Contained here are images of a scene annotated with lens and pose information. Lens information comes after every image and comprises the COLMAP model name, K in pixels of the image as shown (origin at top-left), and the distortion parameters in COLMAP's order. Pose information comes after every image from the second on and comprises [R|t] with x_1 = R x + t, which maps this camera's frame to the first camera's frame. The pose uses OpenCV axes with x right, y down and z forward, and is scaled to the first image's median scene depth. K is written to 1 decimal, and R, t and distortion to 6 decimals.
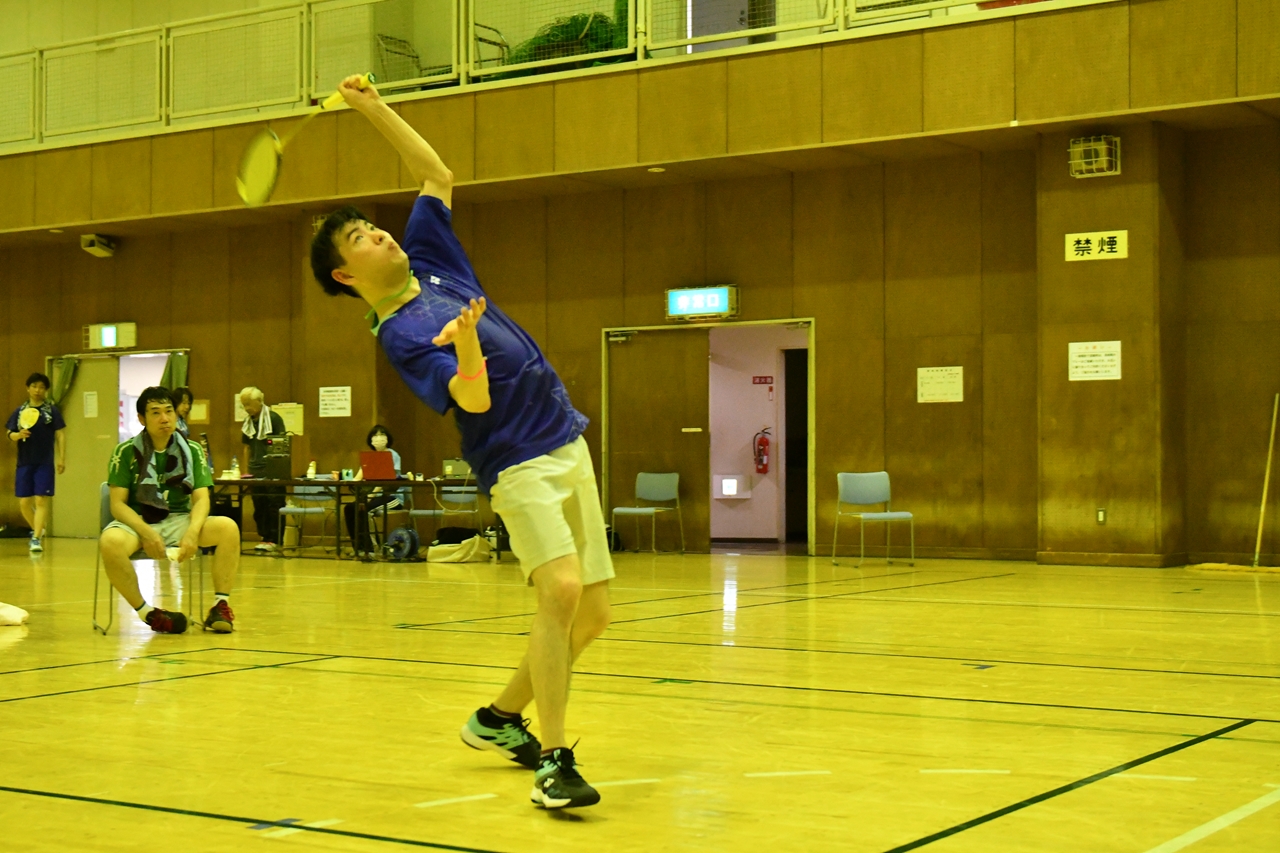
lens RADIAL K [[1994.4, 0, 639.8], [0, 1994.4, 447.9], [0, 0, 1]] dist [0.038193, 0.000000]
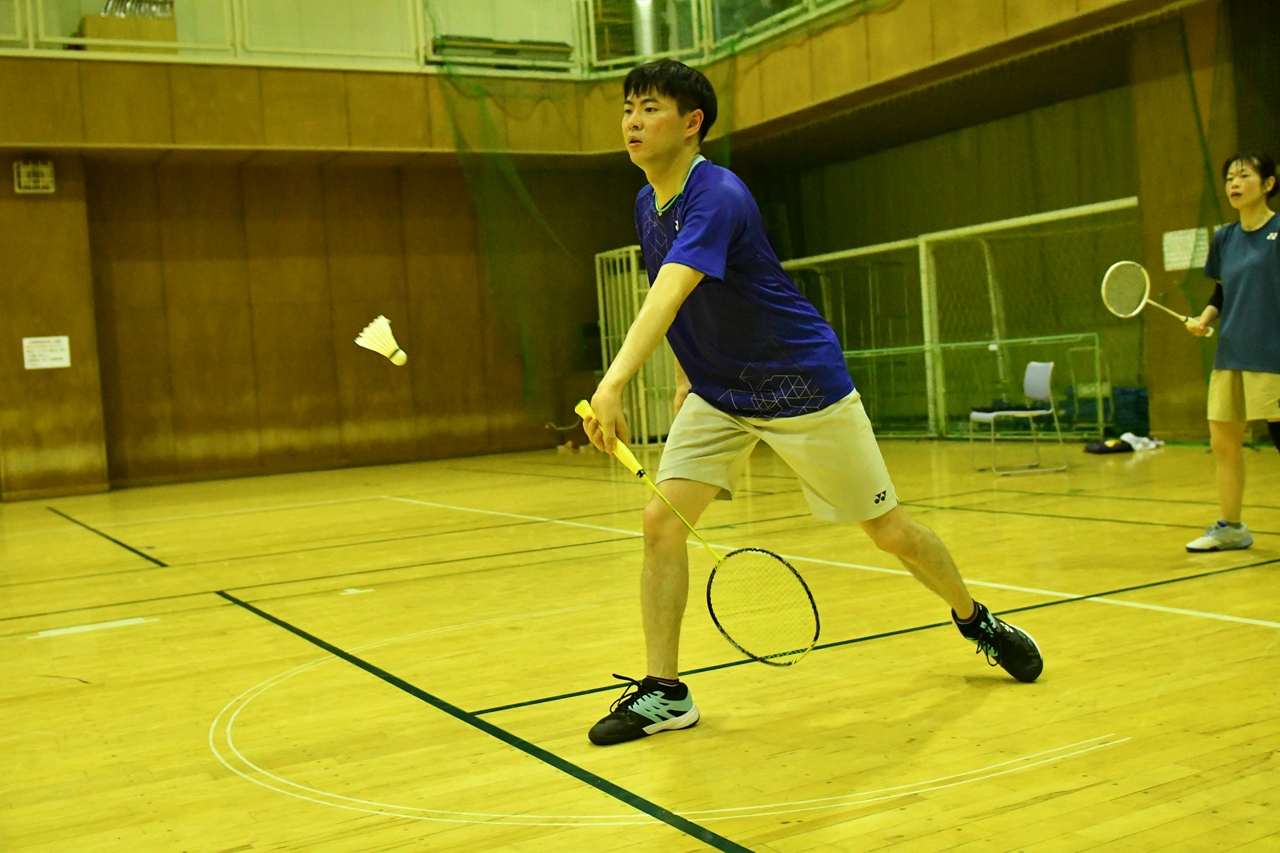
lens RADIAL K [[1395.8, 0, 642.6], [0, 1395.8, 441.2], [0, 0, 1]] dist [-0.030131, 0.000000]
pose [[0.456659, -0.070484, 0.886845, -0.390778], [0.062078, 0.996951, 0.047269, 0.004096], [-0.887473, 0.033468, 0.459642, 0.260952]]
